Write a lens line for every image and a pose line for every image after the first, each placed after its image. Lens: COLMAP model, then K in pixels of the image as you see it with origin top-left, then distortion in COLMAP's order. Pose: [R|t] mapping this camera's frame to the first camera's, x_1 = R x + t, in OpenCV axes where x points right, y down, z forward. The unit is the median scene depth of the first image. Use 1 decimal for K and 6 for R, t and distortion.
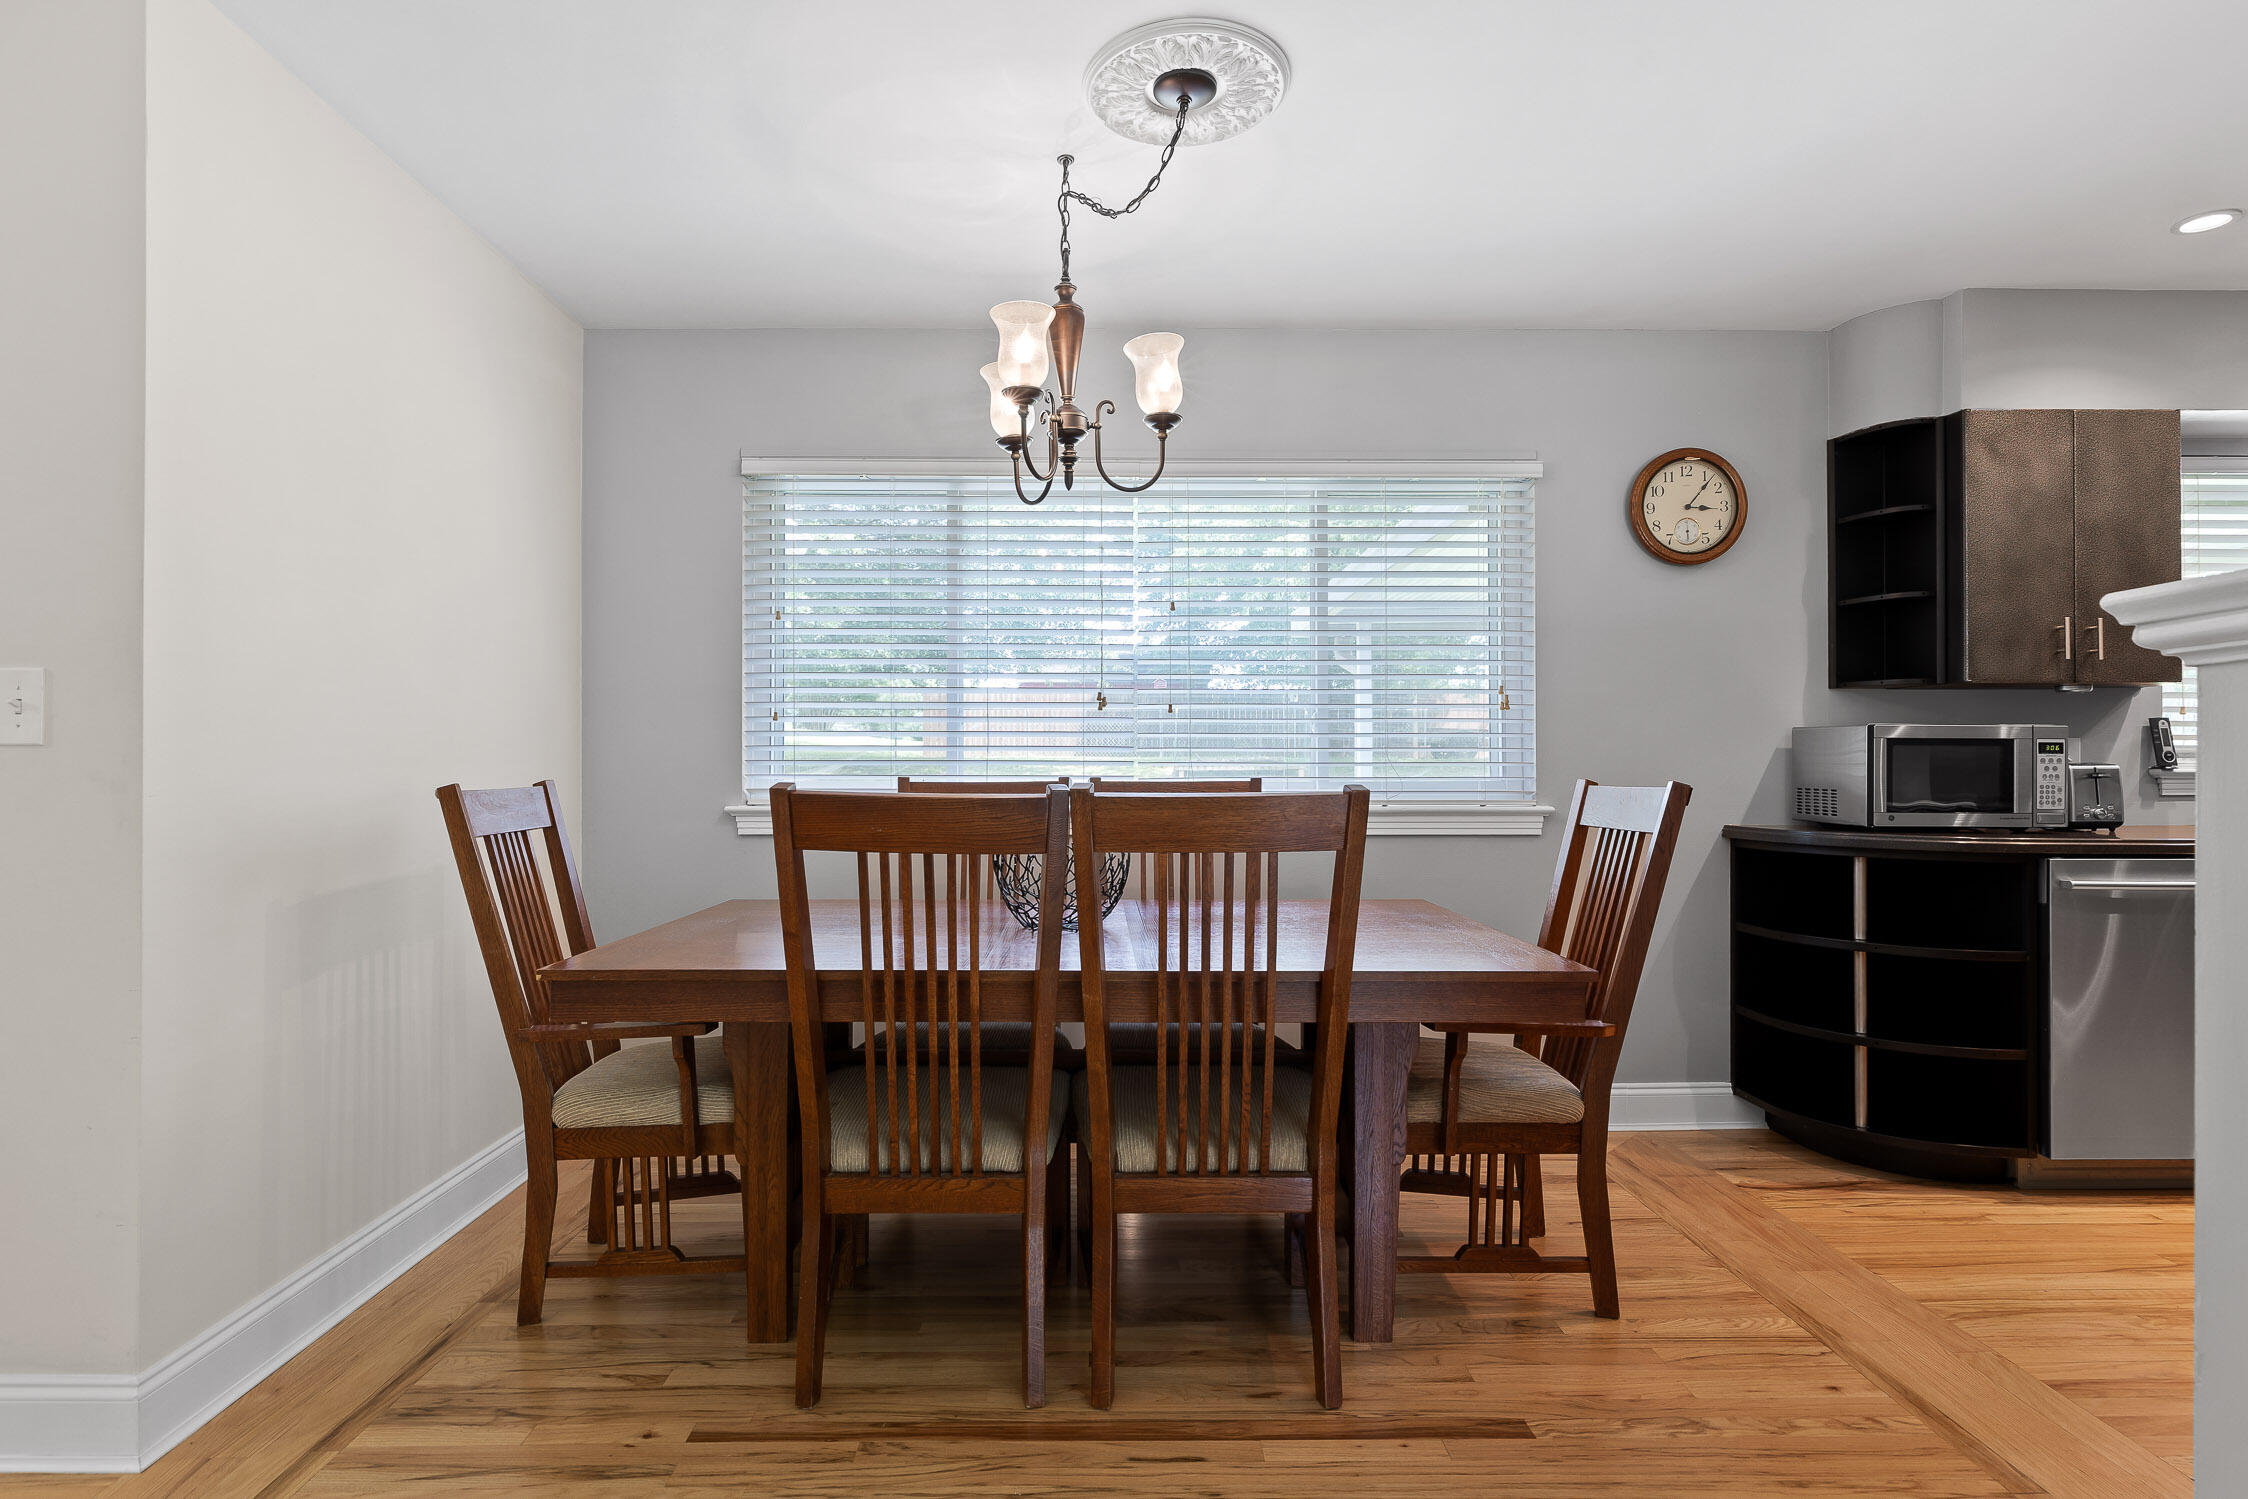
lens RADIAL K [[1159.0, 0, 1116.2], [0, 1159.0, 758.6], [0, 0, 1]] dist [0.001483, 0.000692]
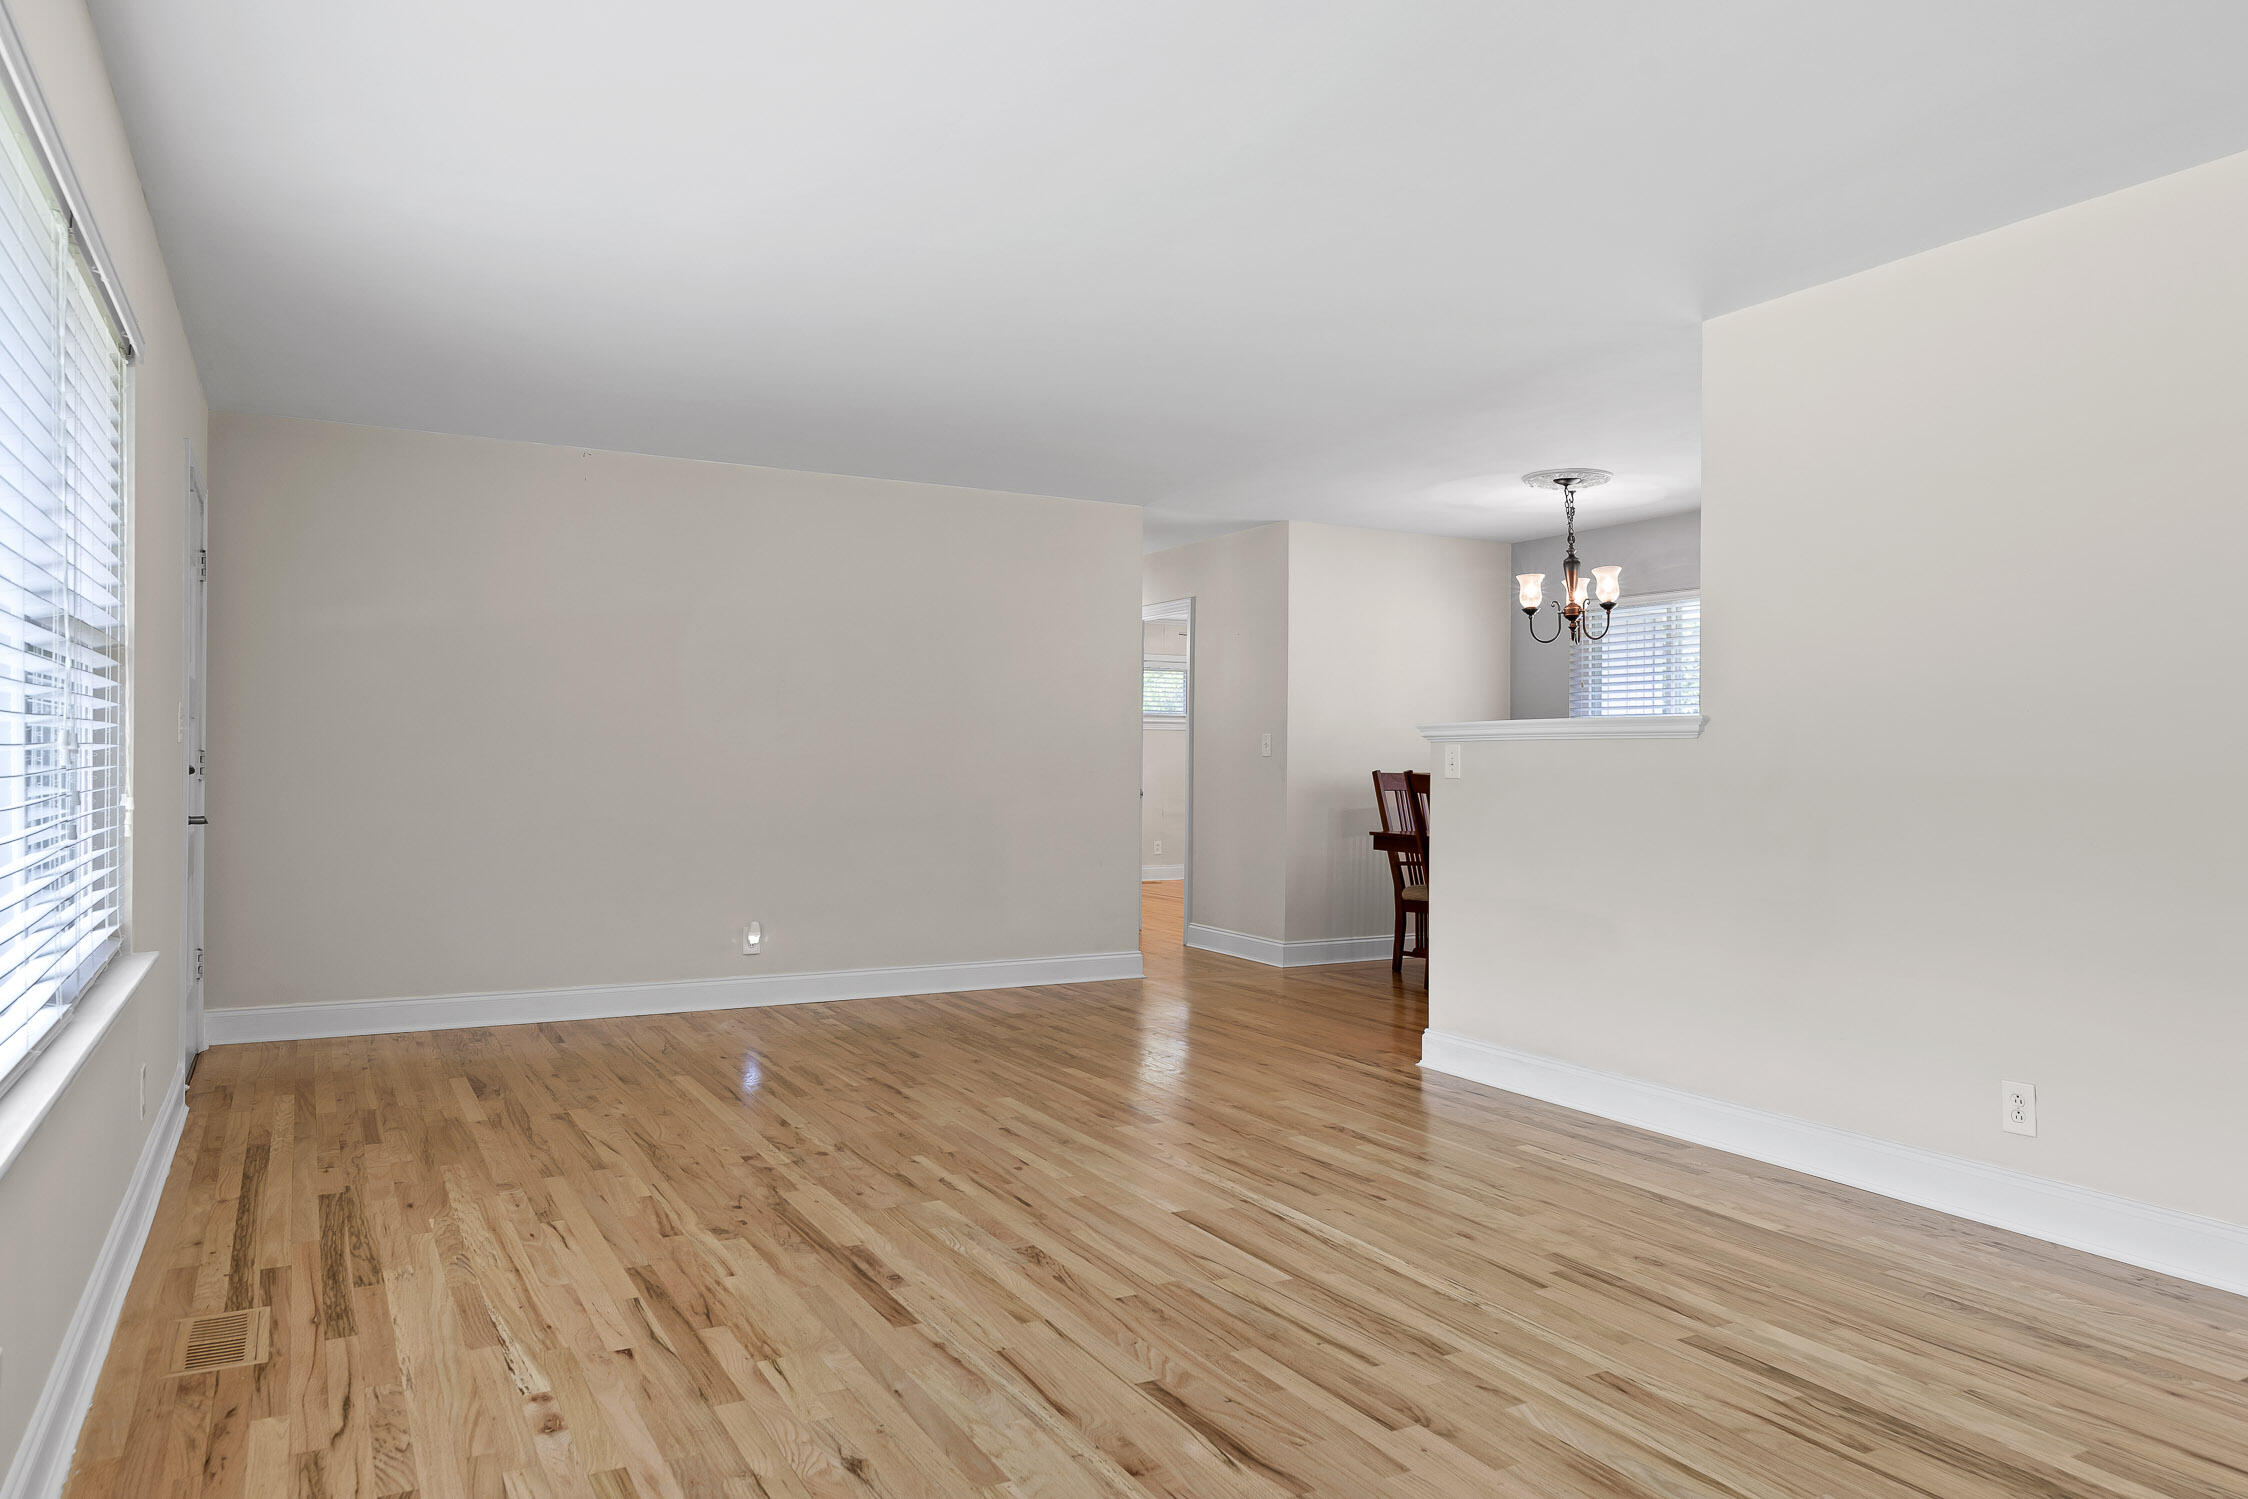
lens RADIAL K [[1499.1, 0, 1131.8], [0, 1499.1, 756.5], [0, 0, 1]] dist [0.000243, 0.001003]
pose [[0.464253, 0.002470, -0.885699, 2.097746], [-0.005114, 0.999987, 0.000108, -0.010213], [0.885688, 0.004480, 0.464260, -1.067949]]
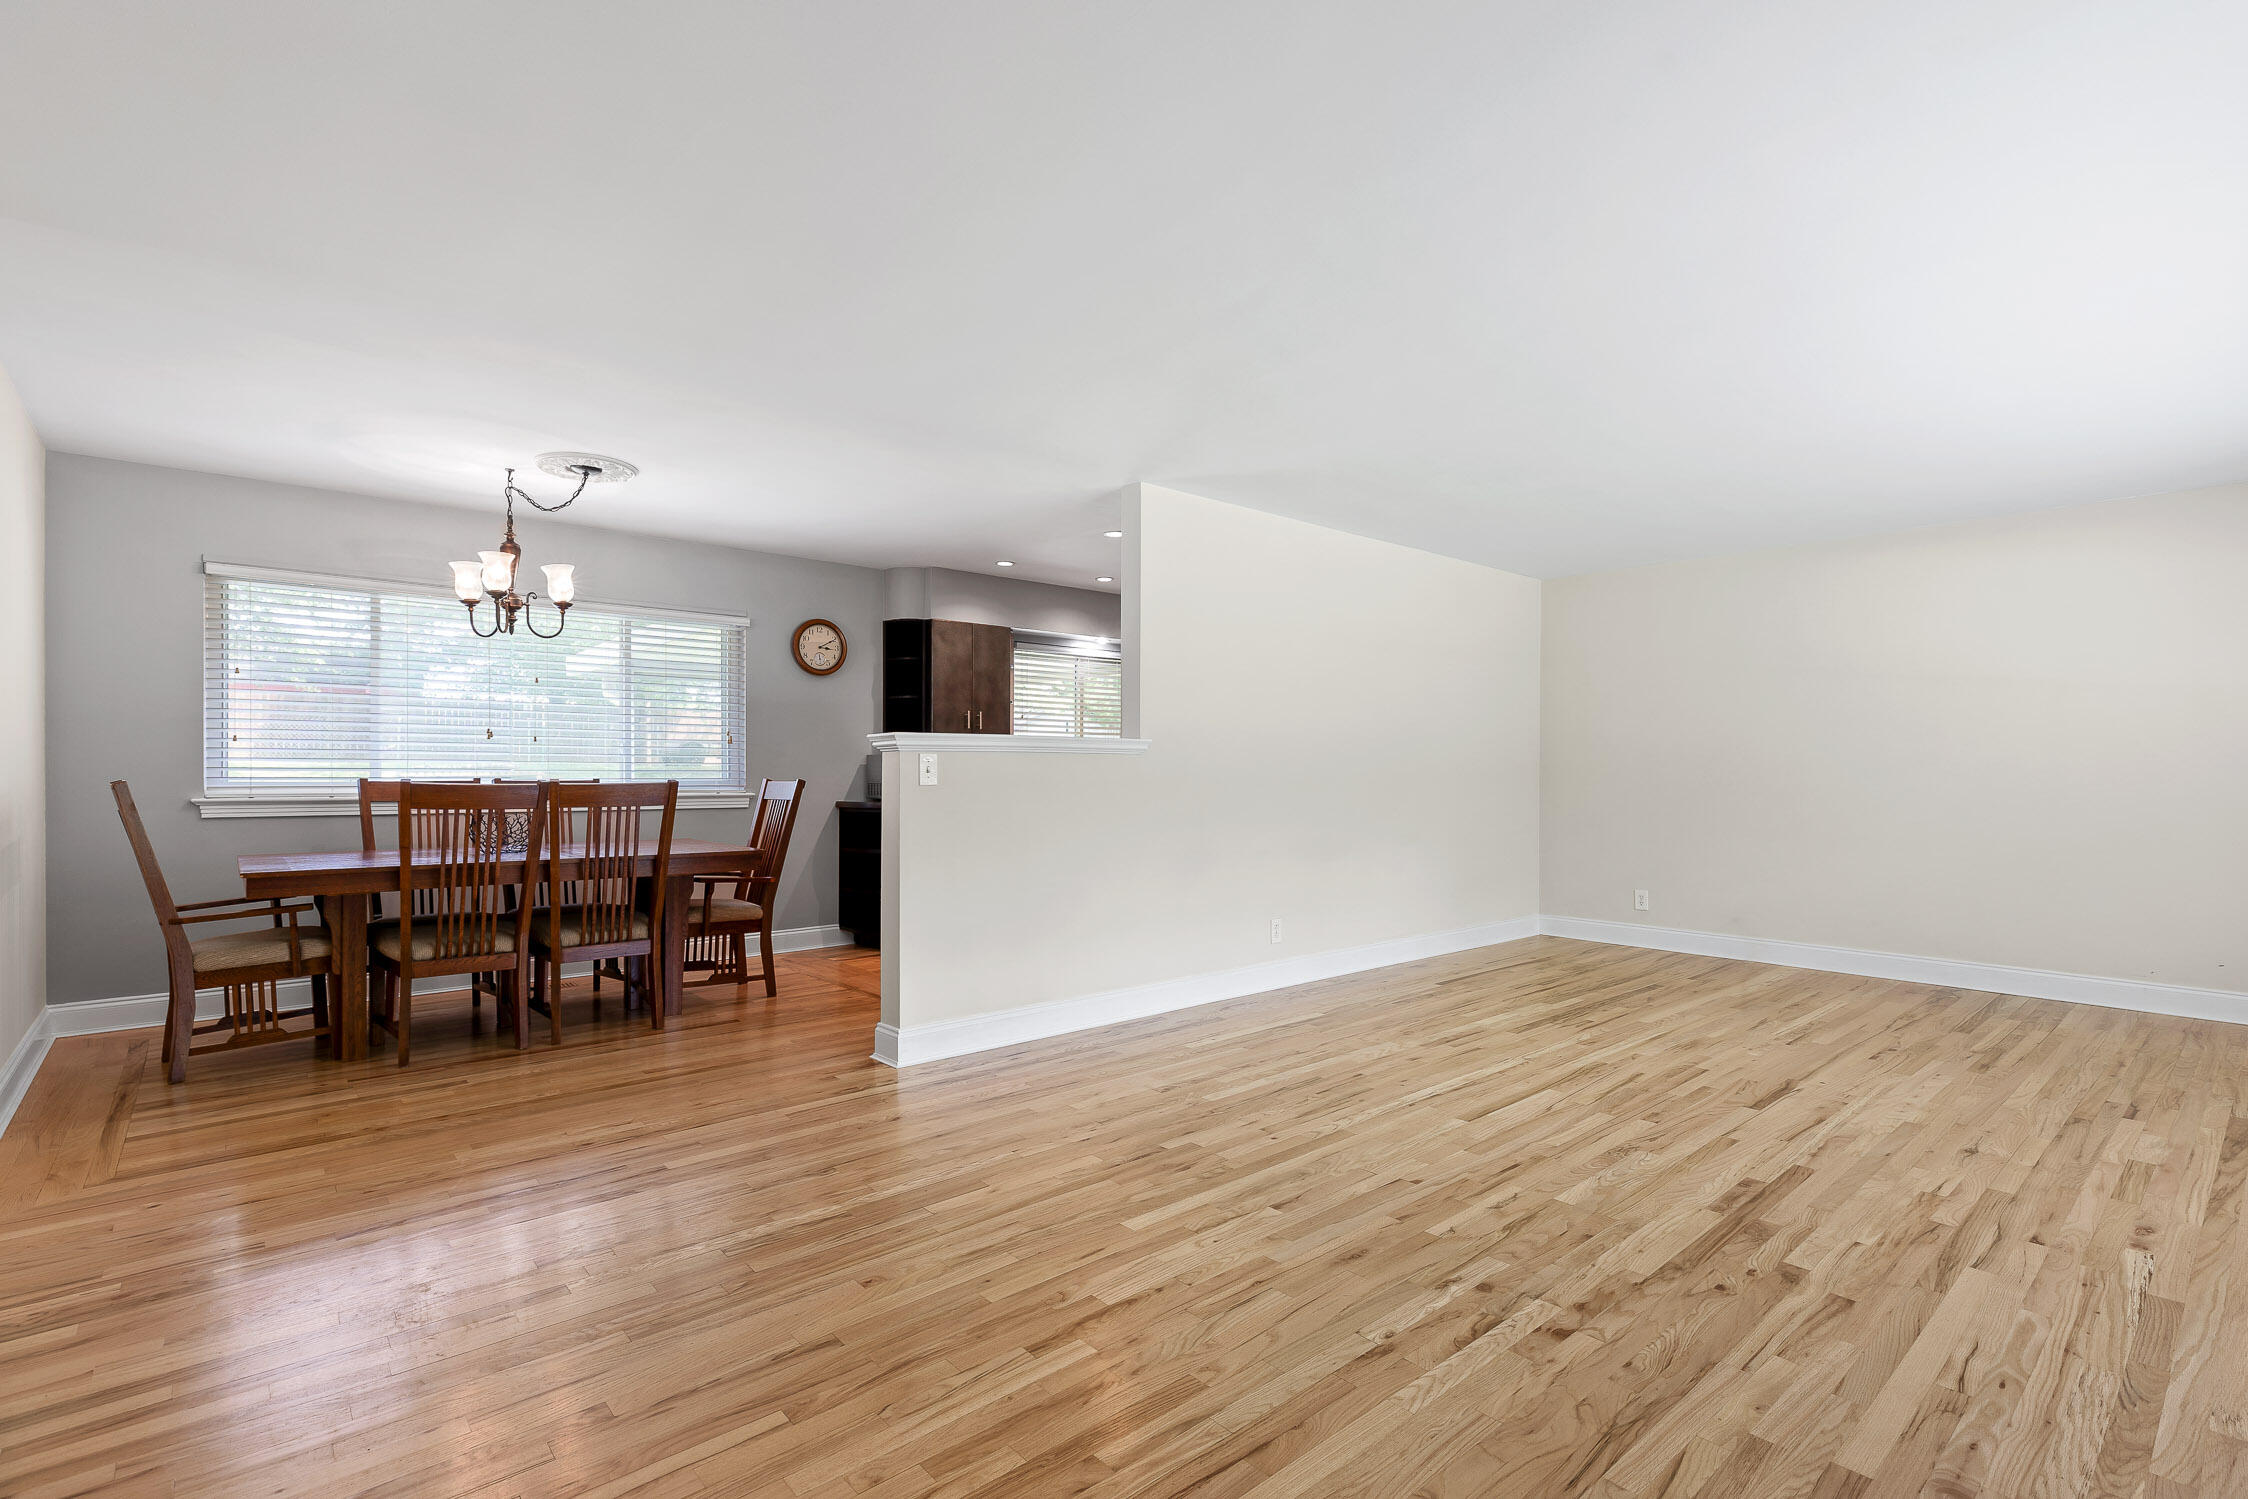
lens RADIAL K [[1036.2, 0, 1133.3], [0, 1036.2, 774.3], [0, 0, 1]] dist [0.003504, -0.001208]
pose [[0.764579, 0.001312, 0.644529, -0.377071], [-0.008090, 0.999939, 0.007561, -0.012596], [-0.644480, -0.010995, 0.764542, -1.079858]]
